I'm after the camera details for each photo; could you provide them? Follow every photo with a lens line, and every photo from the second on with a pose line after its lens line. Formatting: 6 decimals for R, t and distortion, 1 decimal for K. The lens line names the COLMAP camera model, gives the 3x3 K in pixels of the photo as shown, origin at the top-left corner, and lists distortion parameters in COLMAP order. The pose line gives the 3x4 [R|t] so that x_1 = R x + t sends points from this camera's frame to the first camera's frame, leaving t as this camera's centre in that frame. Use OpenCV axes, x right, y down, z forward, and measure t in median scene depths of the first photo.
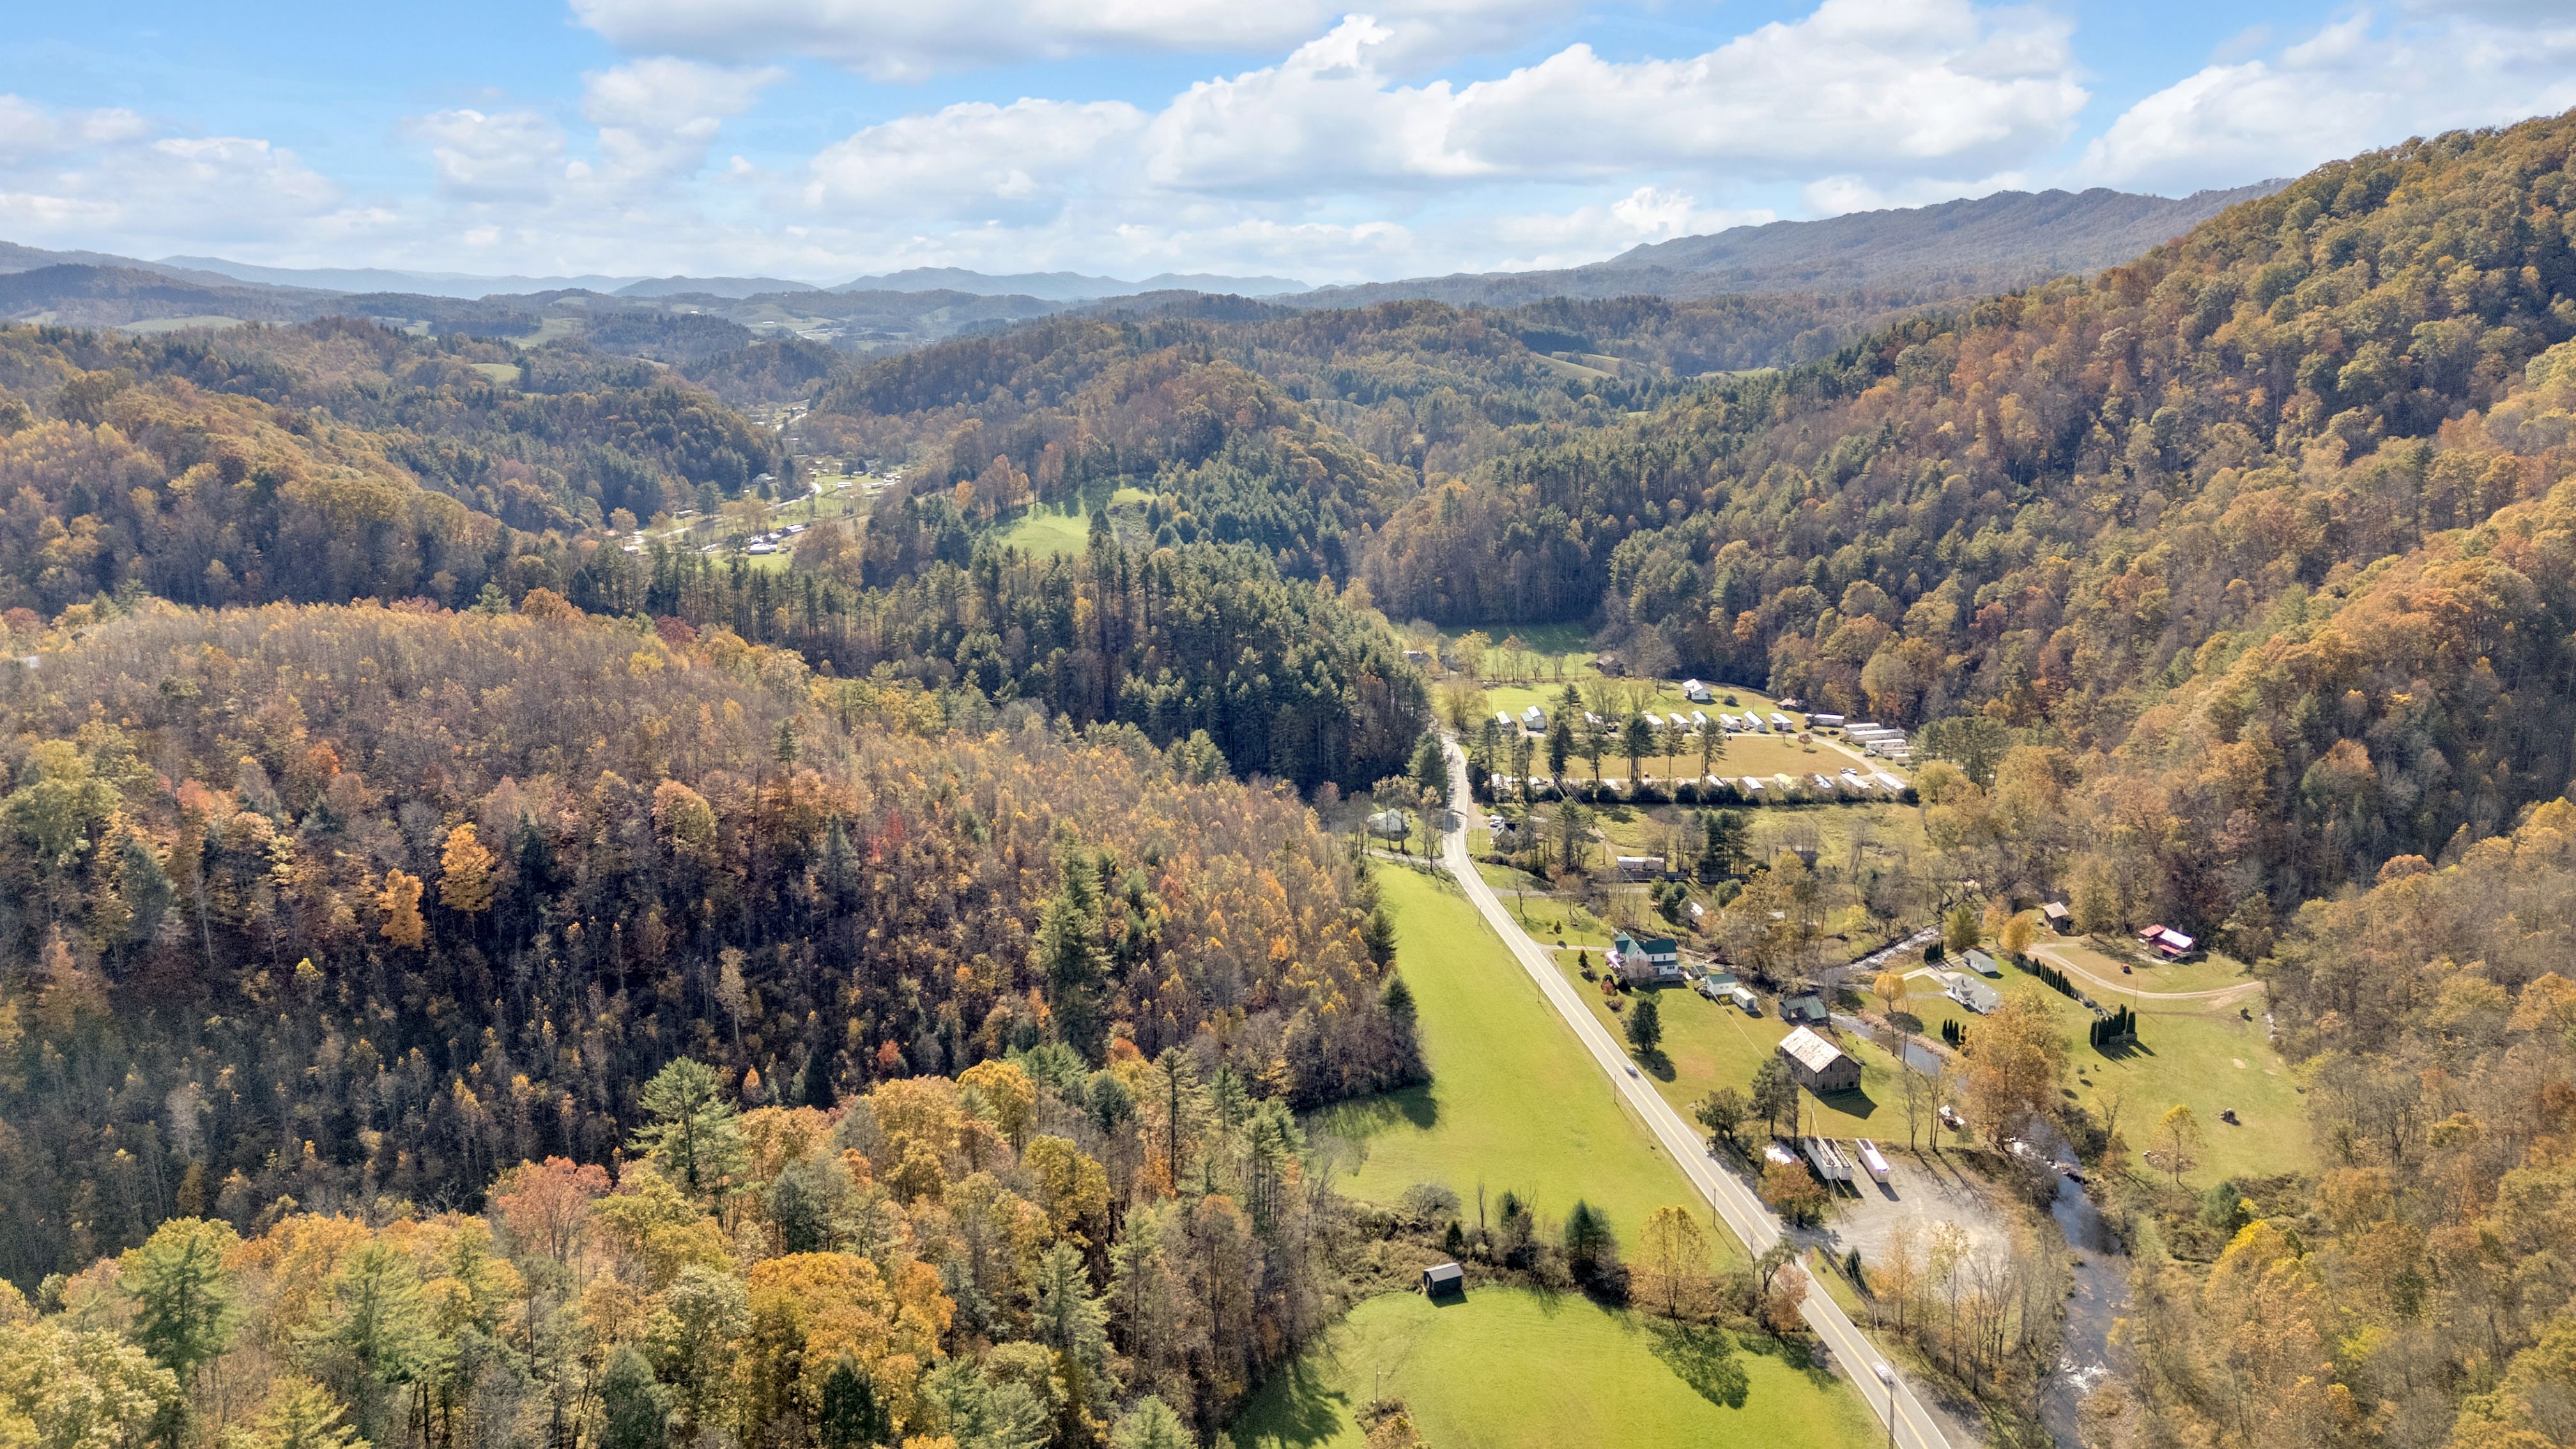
lens RADIAL K [[1857.6, 0, 1283.9], [0, 1857.6, 736.5], [0, 0, 1]] dist [0.075857, -0.076790]
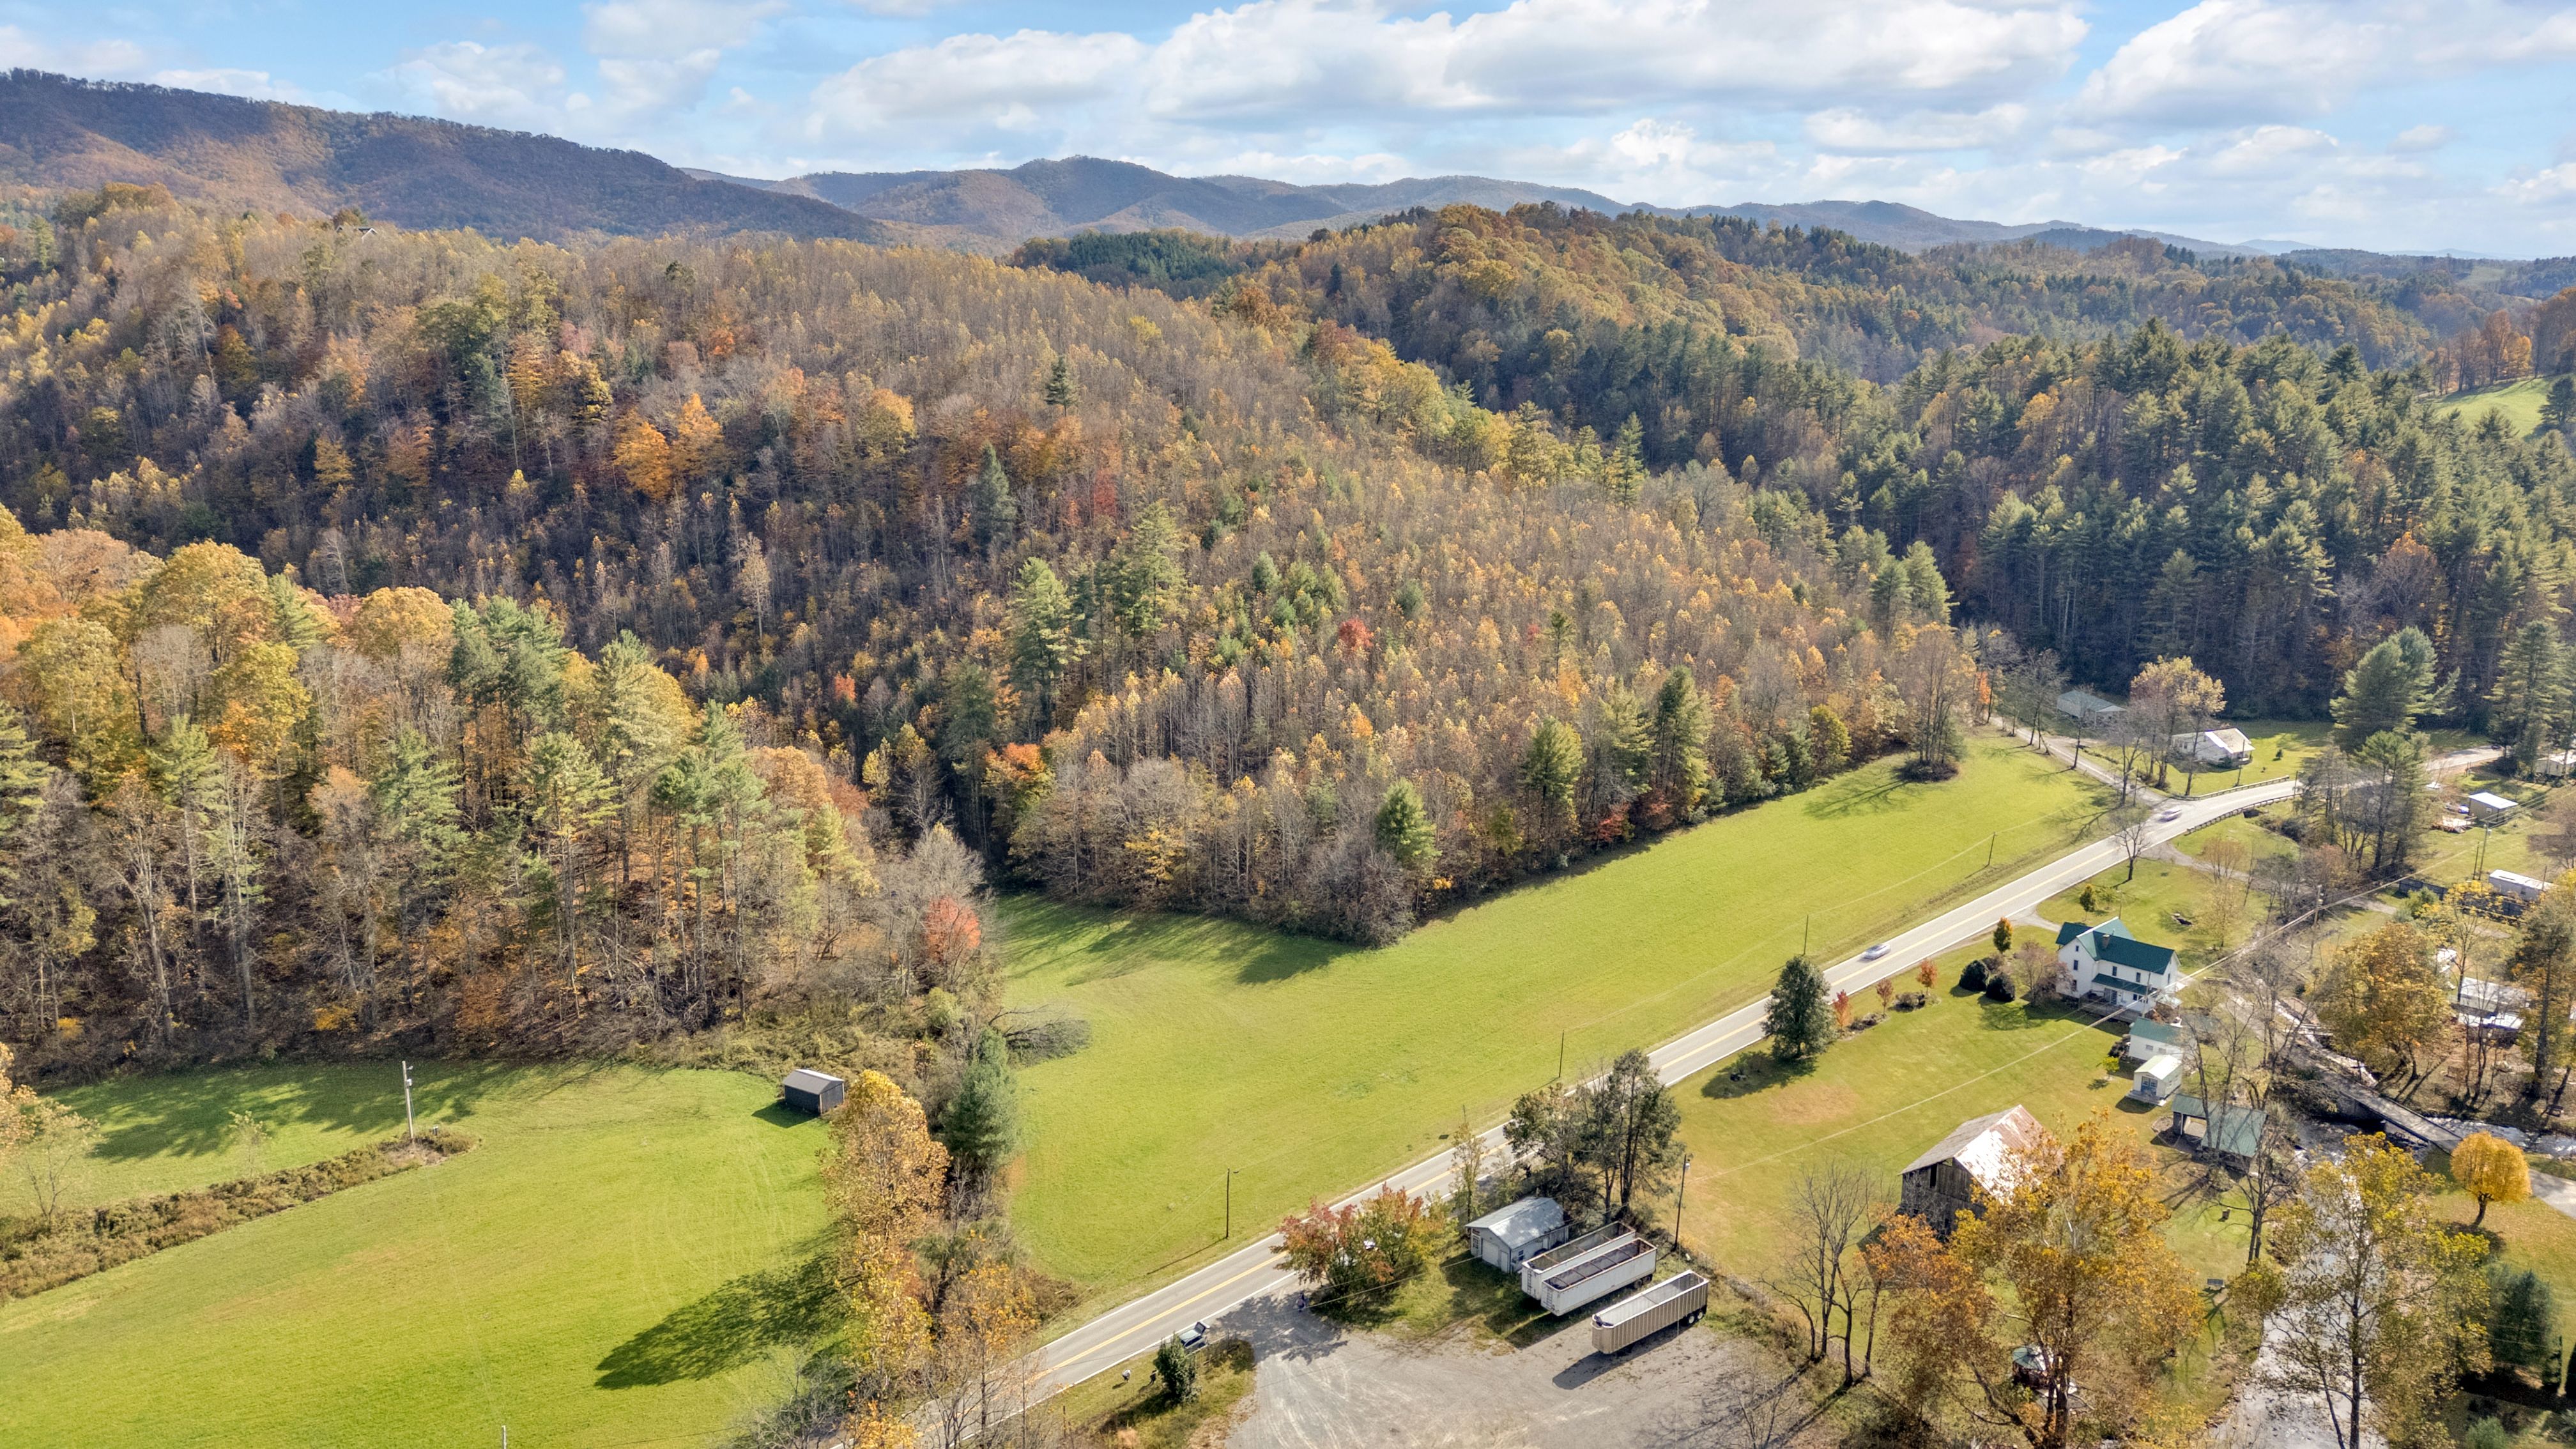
lens RADIAL K [[1857.6, 0, 1298.6], [0, 1857.6, 742.3], [0, 0, 1]] dist [0.075857, -0.076790]
pose [[0.559439, 0.200385, -0.804285, 0.314661], [-0.192265, 0.975243, 0.109245, 0.029371], [0.806264, 0.093520, 0.584116, 0.339331]]
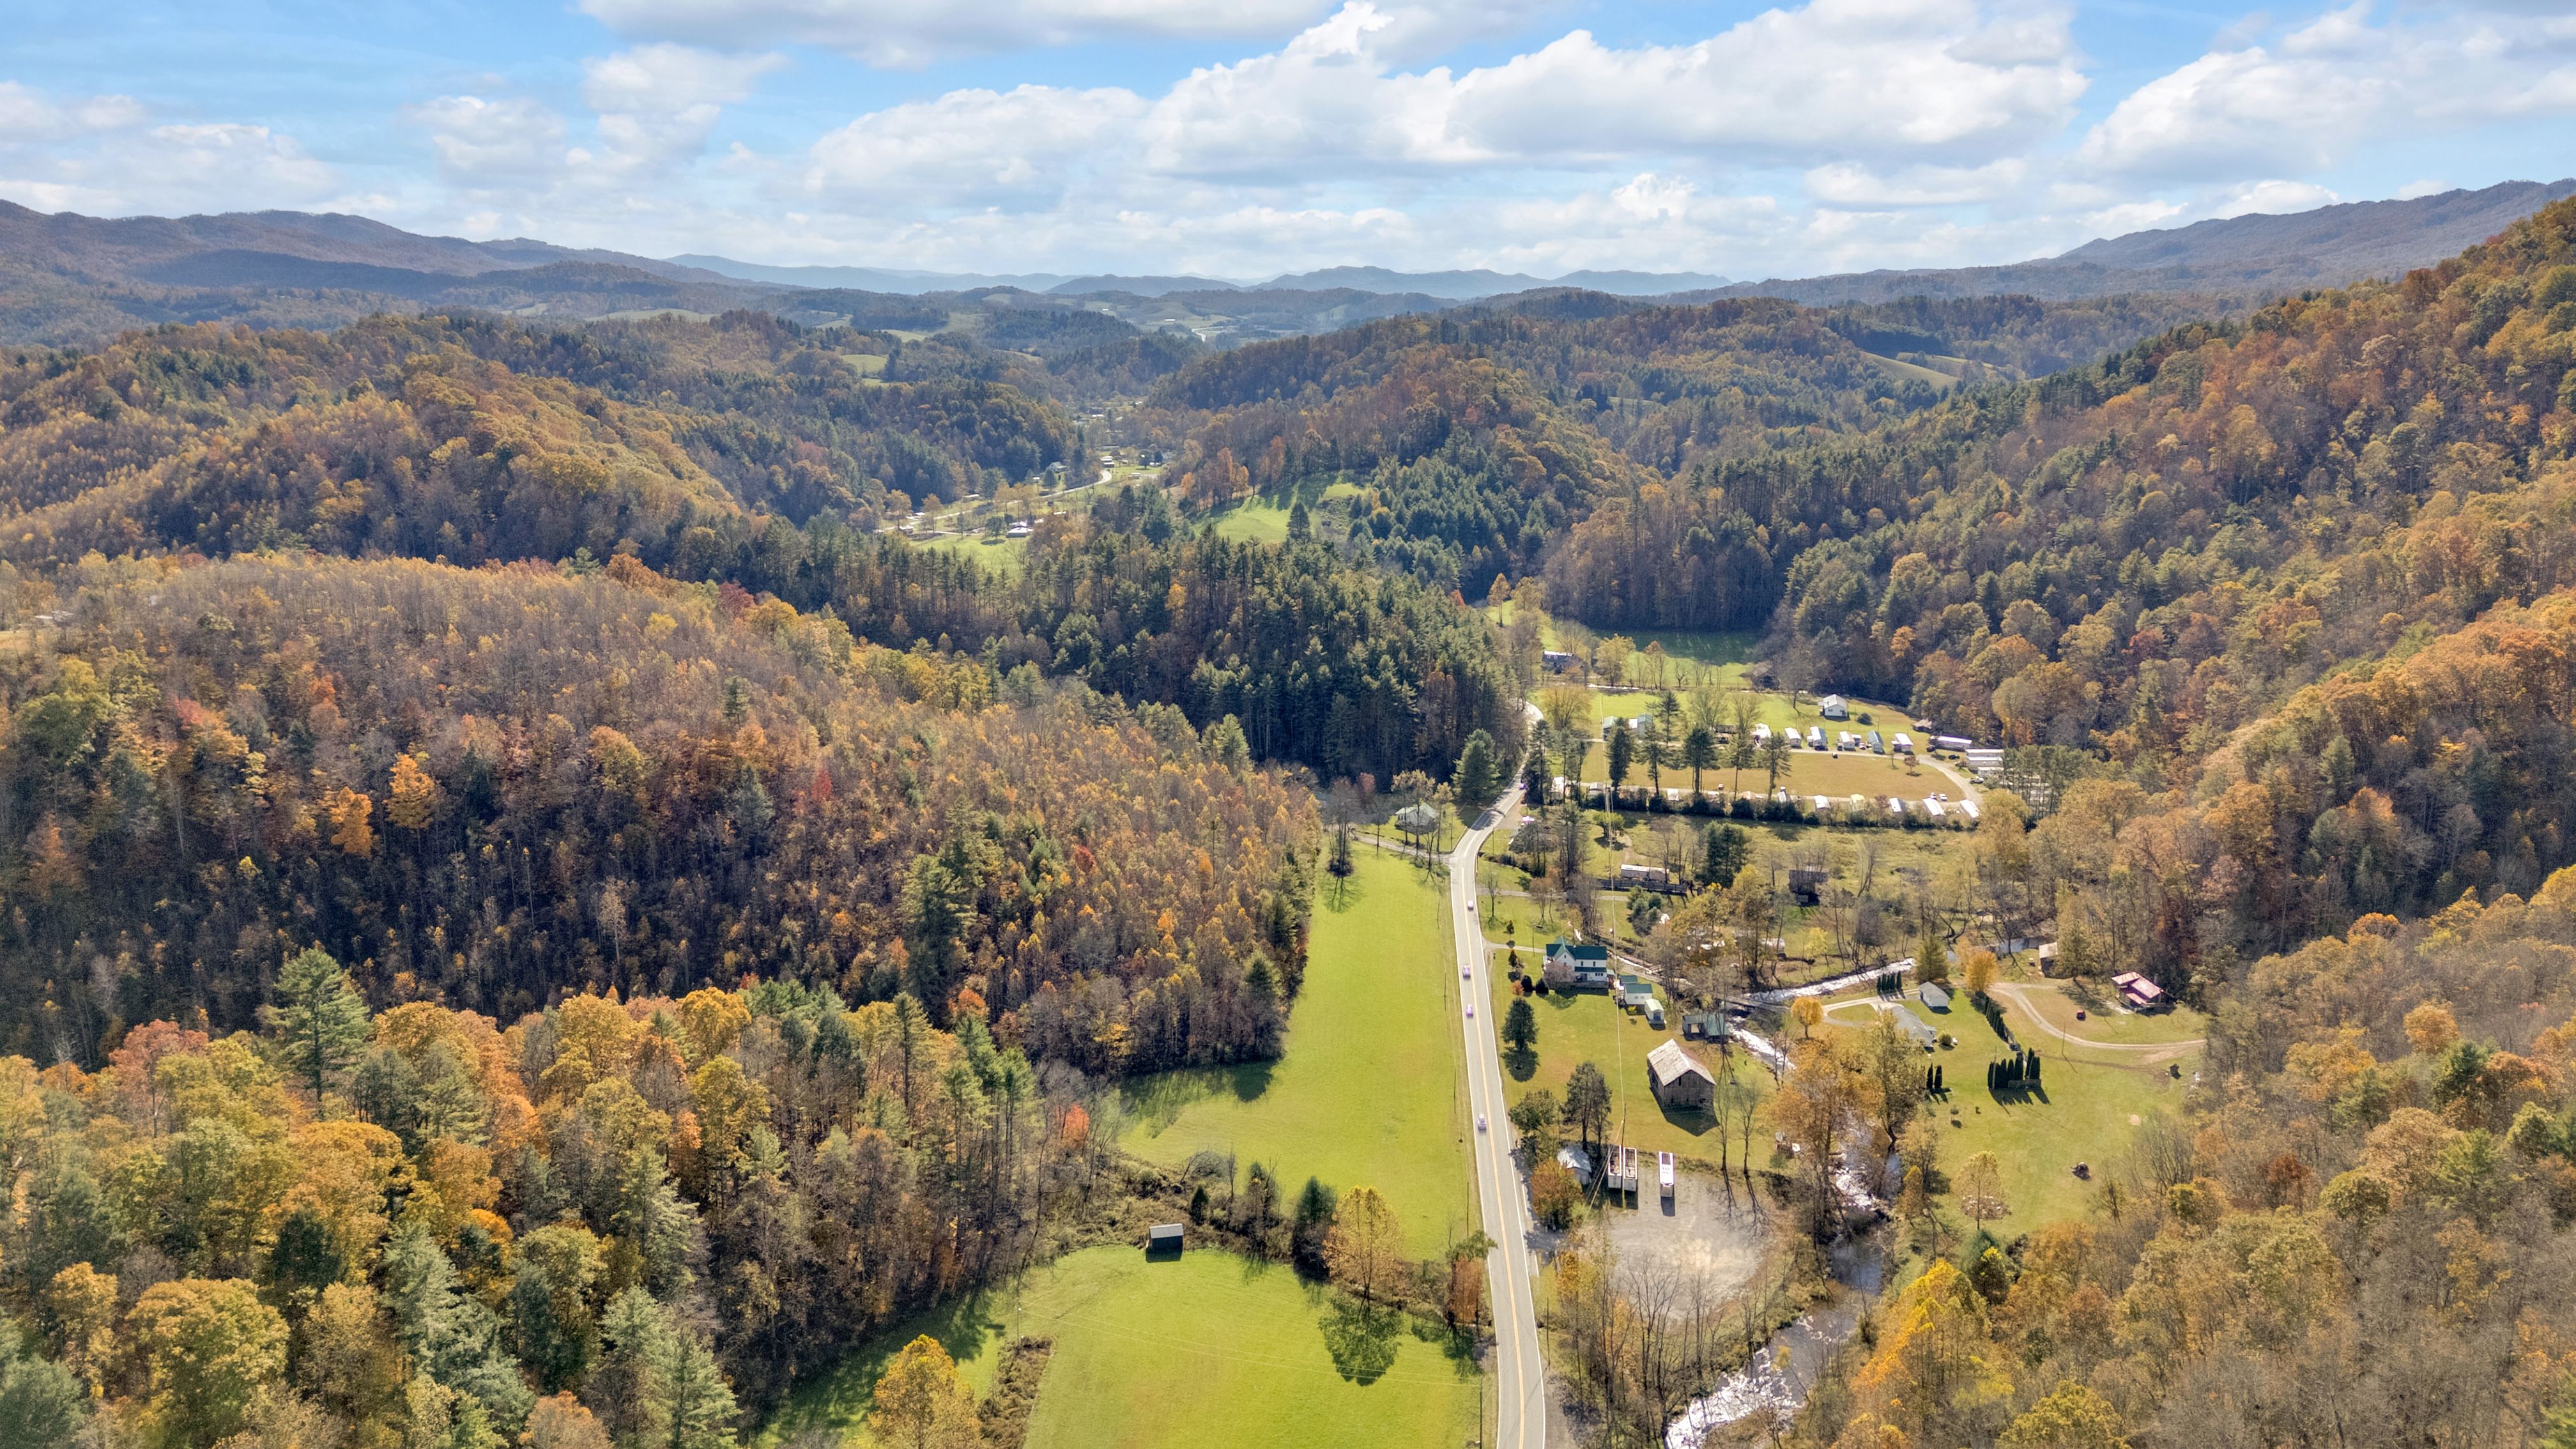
lens RADIAL K [[1857.6, 0, 1281.9], [0, 1857.6, 743.1], [0, 0, 1]] dist [0.075857, -0.076790]
pose [[0.976540, 0.056589, -0.207768, 0.159287], [-0.055653, 0.998396, 0.010351, -0.000019], [0.208021, 0.001455, 0.978123, -0.003437]]
